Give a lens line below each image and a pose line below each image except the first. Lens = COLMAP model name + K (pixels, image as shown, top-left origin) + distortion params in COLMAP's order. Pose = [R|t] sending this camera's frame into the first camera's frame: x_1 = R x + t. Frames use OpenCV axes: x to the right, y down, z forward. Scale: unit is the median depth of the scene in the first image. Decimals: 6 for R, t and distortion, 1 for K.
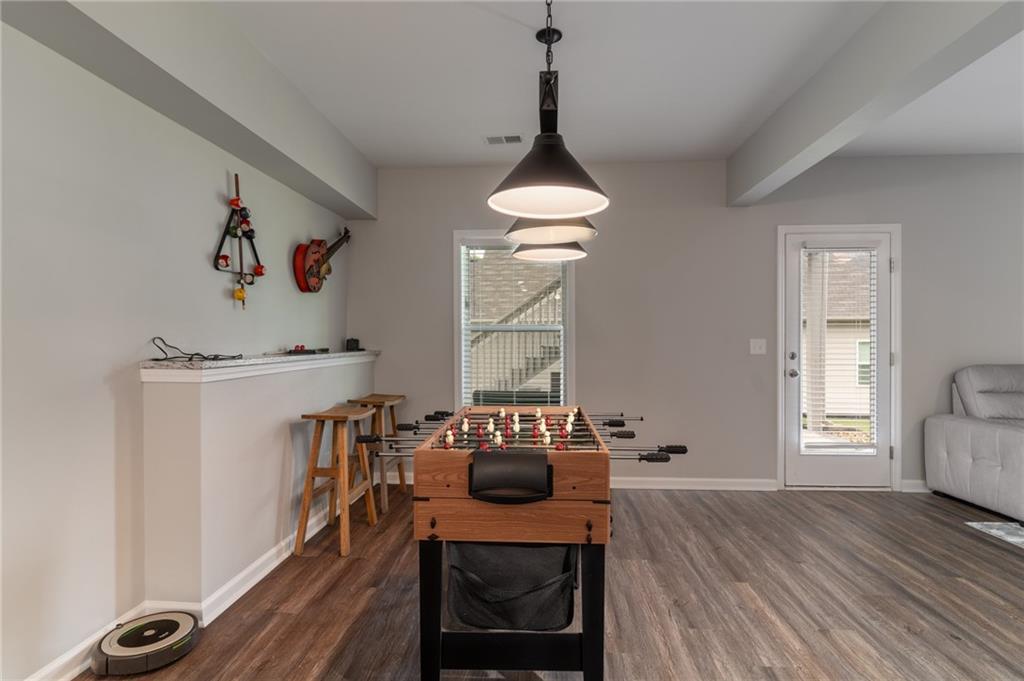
lens RADIAL K [[527.0, 0, 512.9], [0, 527.0, 342.4], [0, 0, 1]] dist [-0.001443, 0.000541]
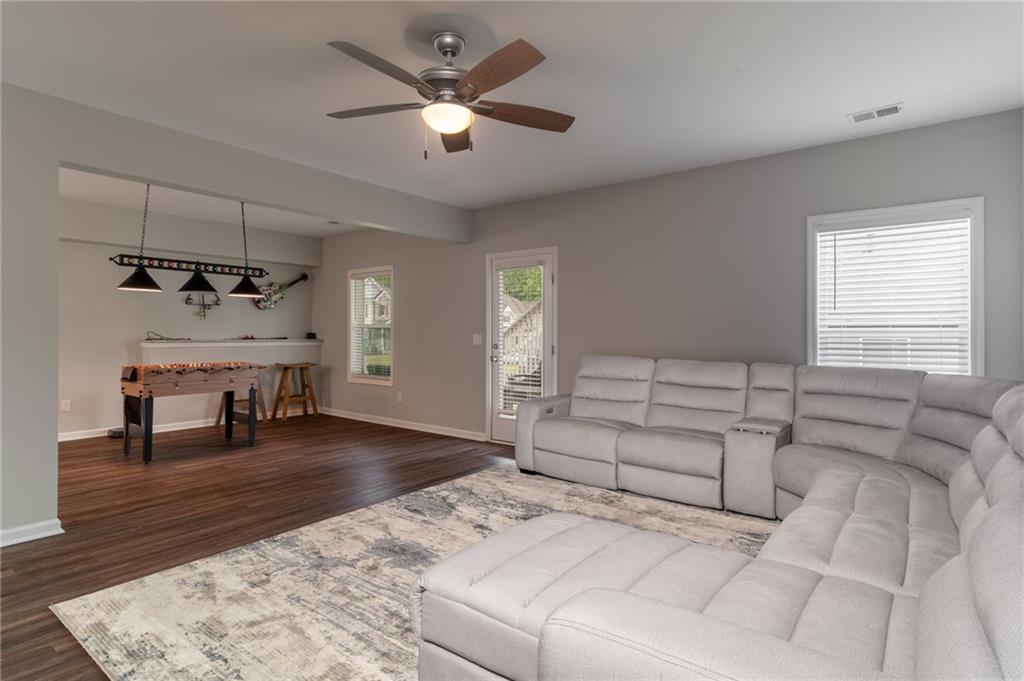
lens RADIAL K [[527.0, 0, 512.9], [0, 527.0, 342.4], [0, 0, 1]] dist [-0.001443, 0.000541]
pose [[0.829112, 0.014794, -0.558887, 1.365115], [-0.010011, 0.999882, 0.011615, -0.001684], [0.558993, -0.004035, 0.829162, -0.137581]]
